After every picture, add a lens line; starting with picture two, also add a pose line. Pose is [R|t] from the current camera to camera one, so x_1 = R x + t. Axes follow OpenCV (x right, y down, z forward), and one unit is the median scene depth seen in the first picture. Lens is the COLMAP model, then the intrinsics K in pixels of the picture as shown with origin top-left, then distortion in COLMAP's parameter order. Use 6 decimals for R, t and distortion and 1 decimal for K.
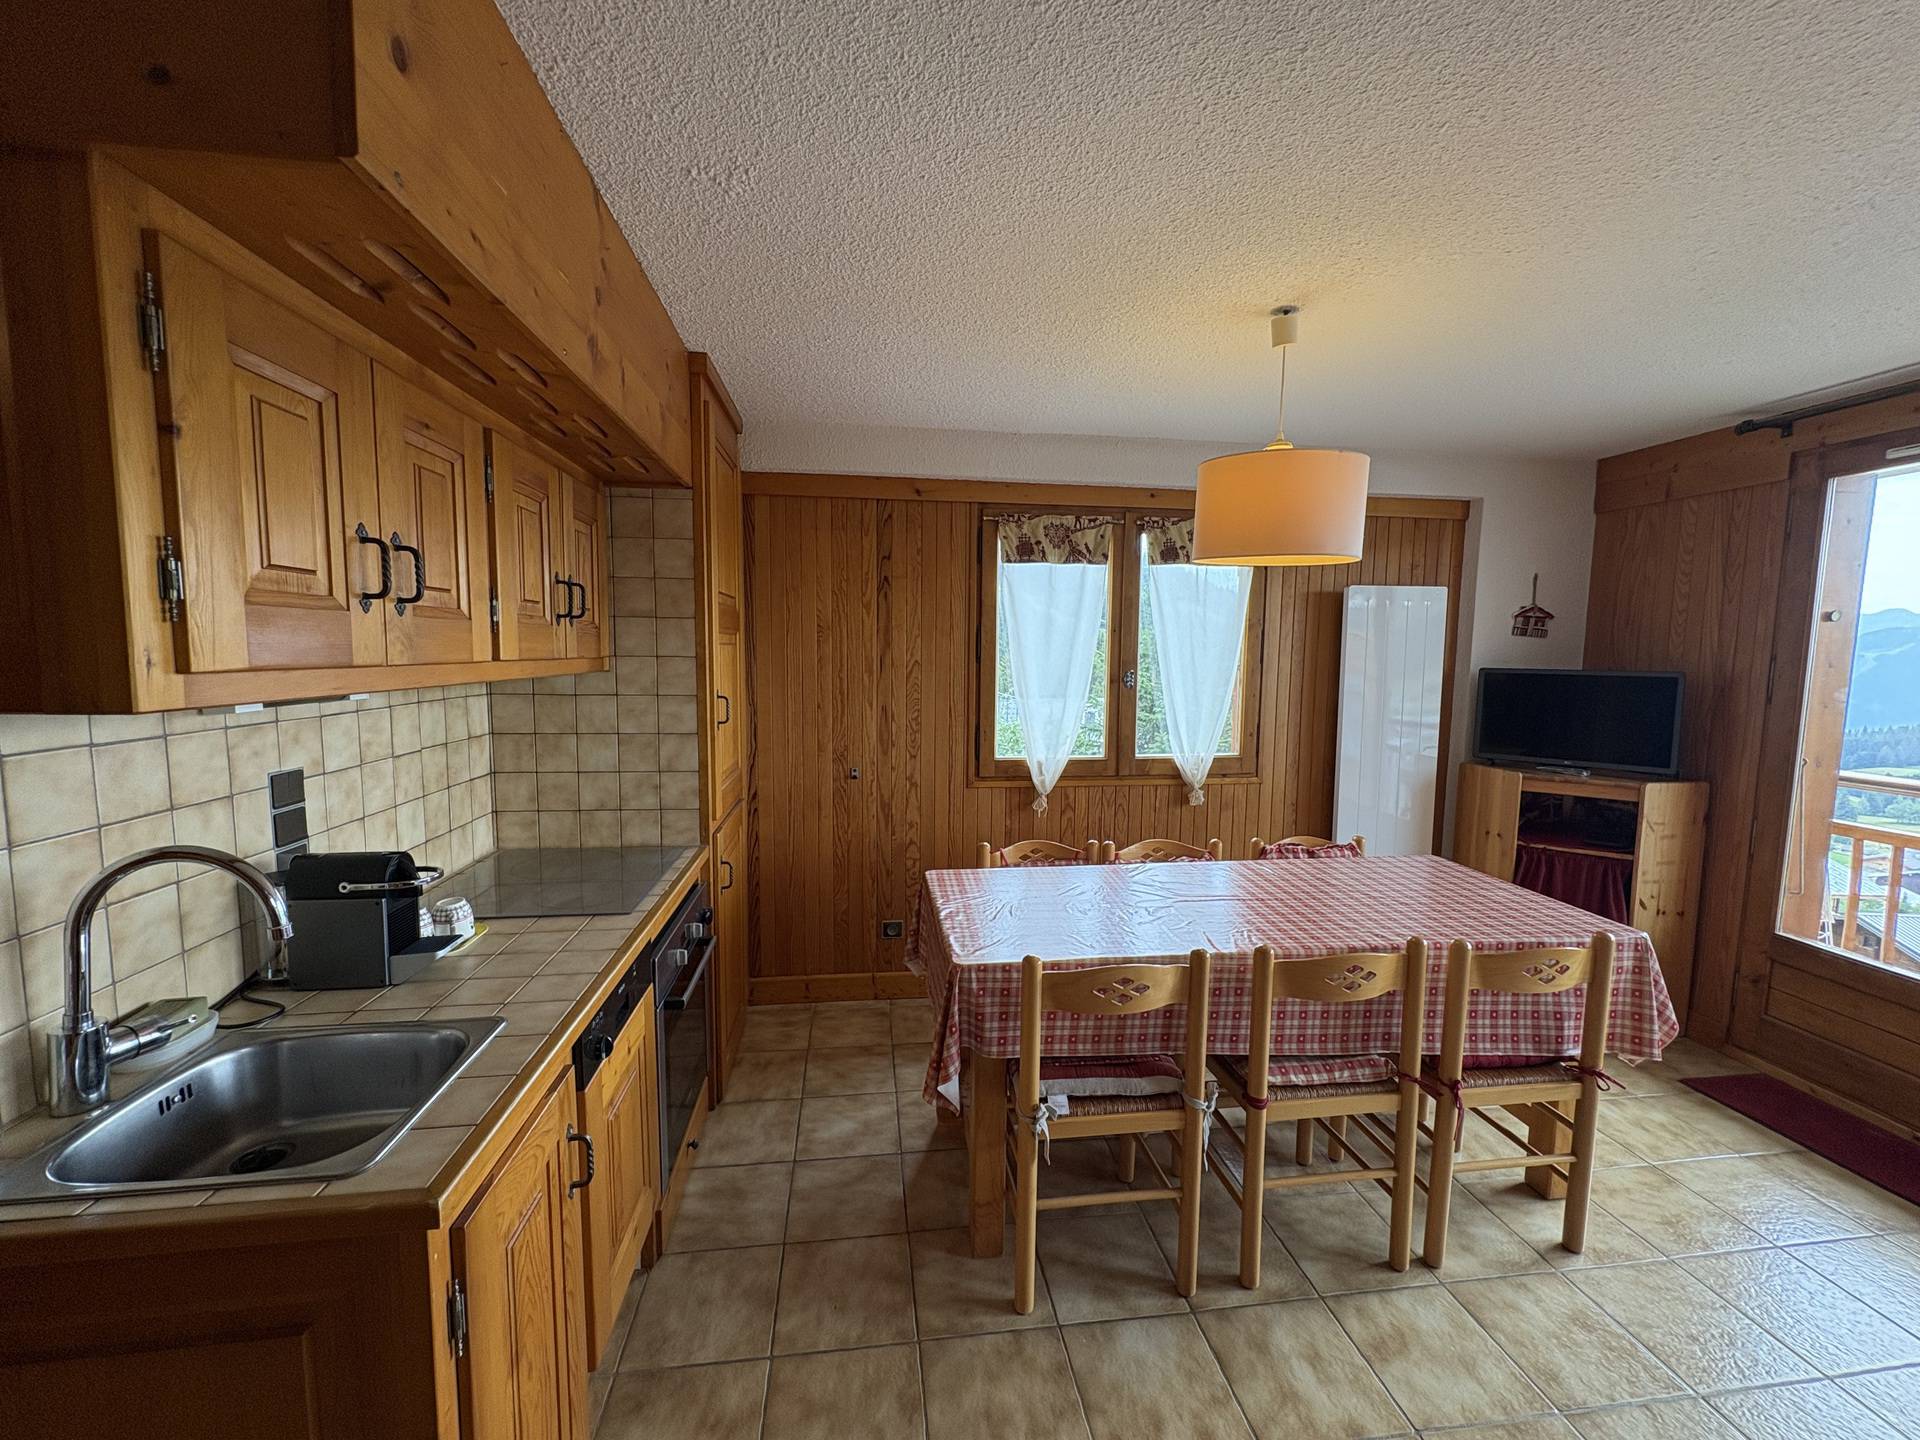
lens RADIAL K [[769.5, 0, 960.2], [0, 769.5, 716.0], [0, 0, 1]] dist [0.000976, 0.000141]
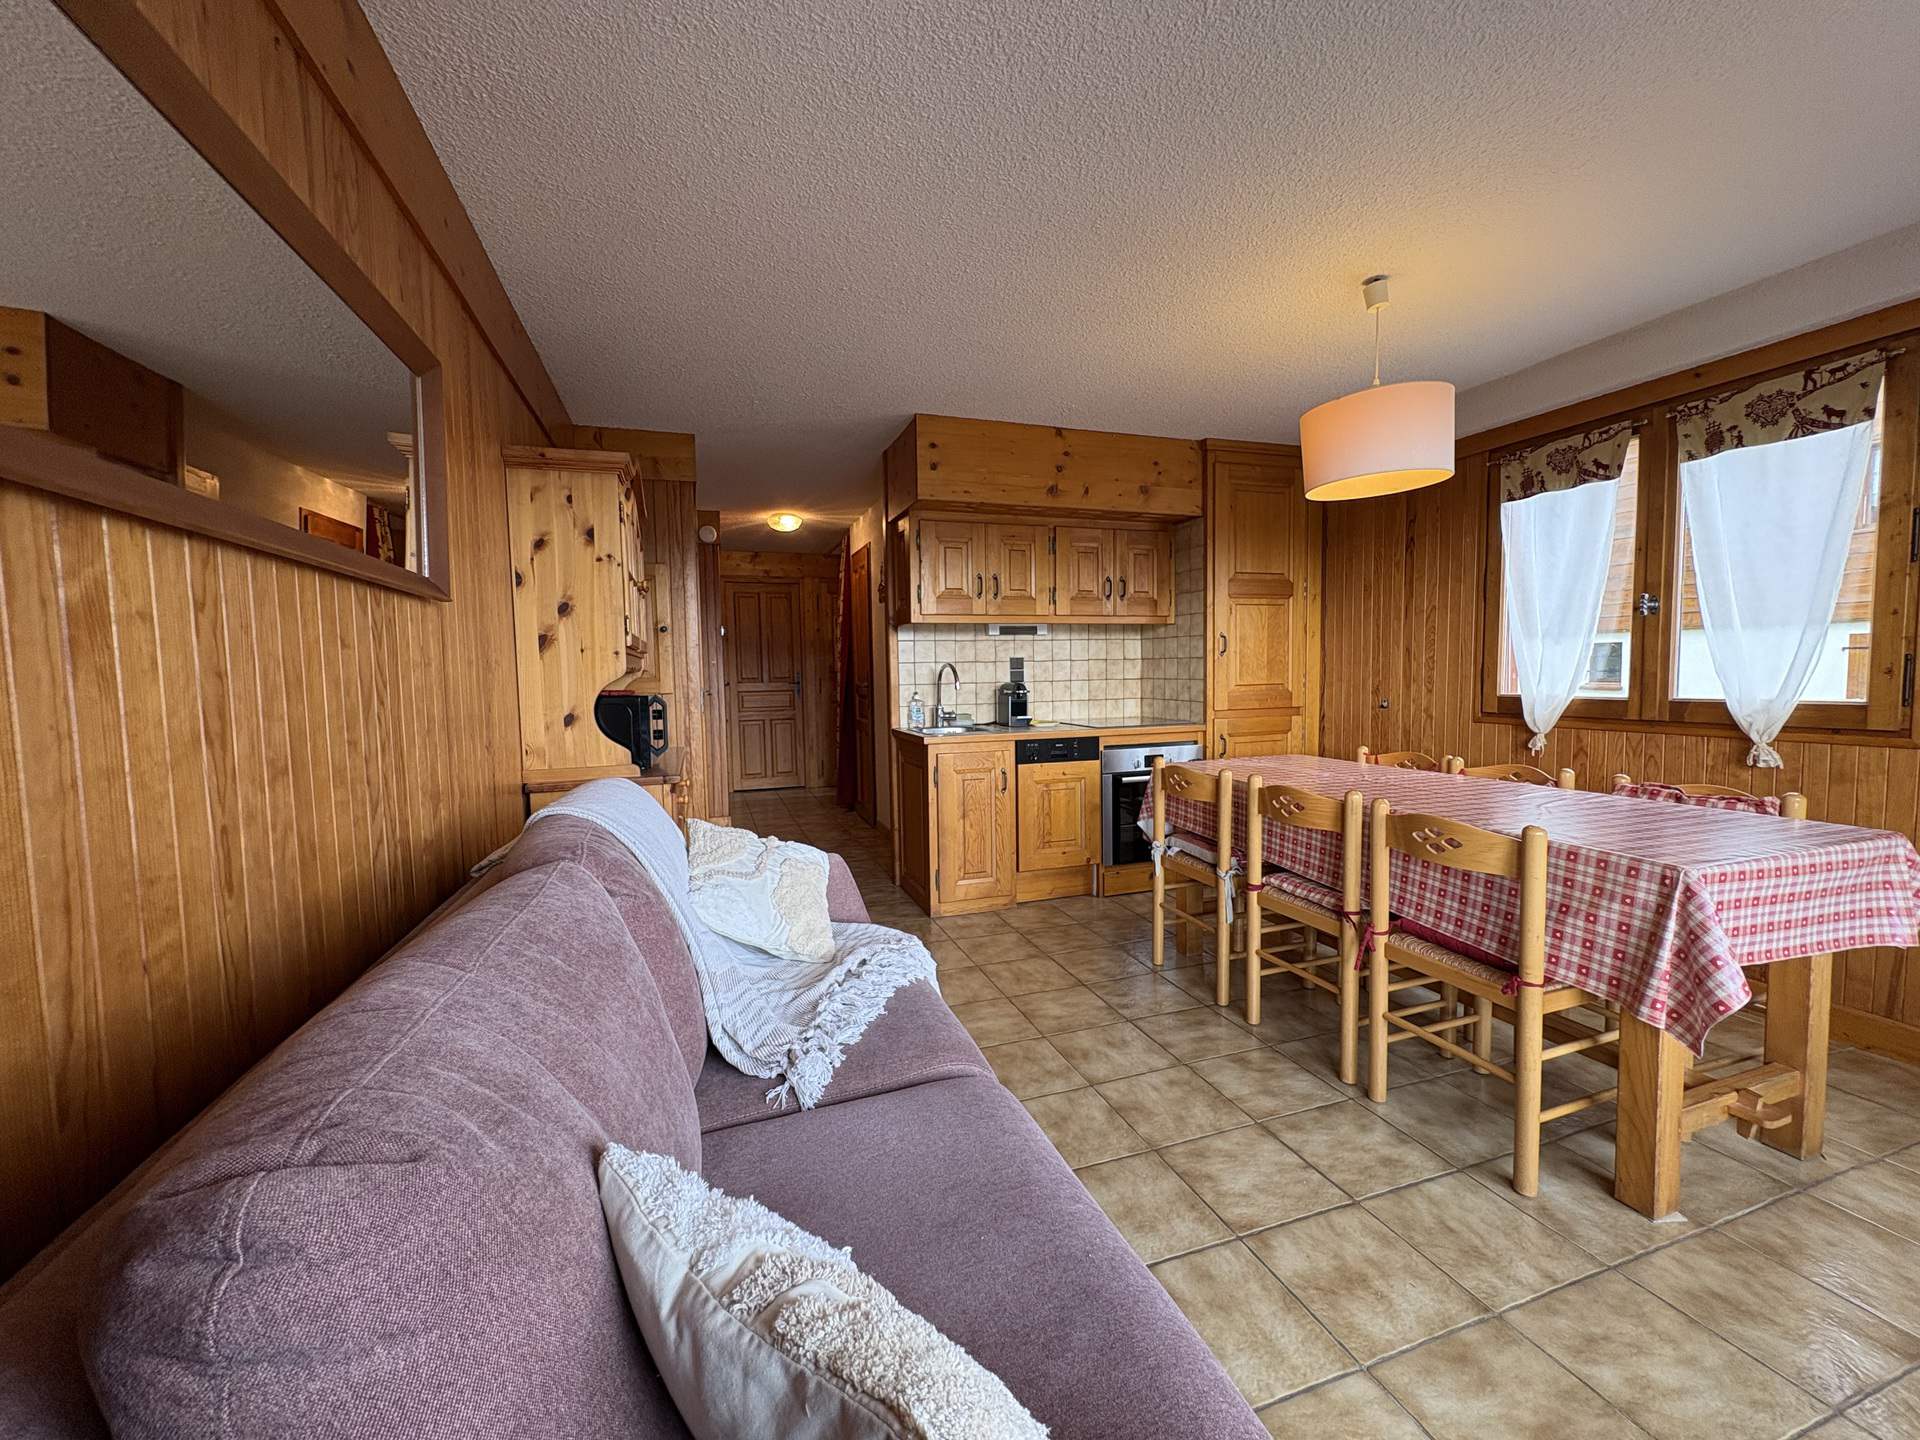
lens RADIAL K [[769.5, 0, 960.2], [0, 769.5, 716.0], [0, 0, 1]] dist [0.000976, 0.000141]
pose [[0.196521, 0.046306, -0.979405, 0.927242], [-0.066662, 0.997204, 0.033772, 0.098356], [0.978231, 0.058653, 0.199059, 0.099305]]
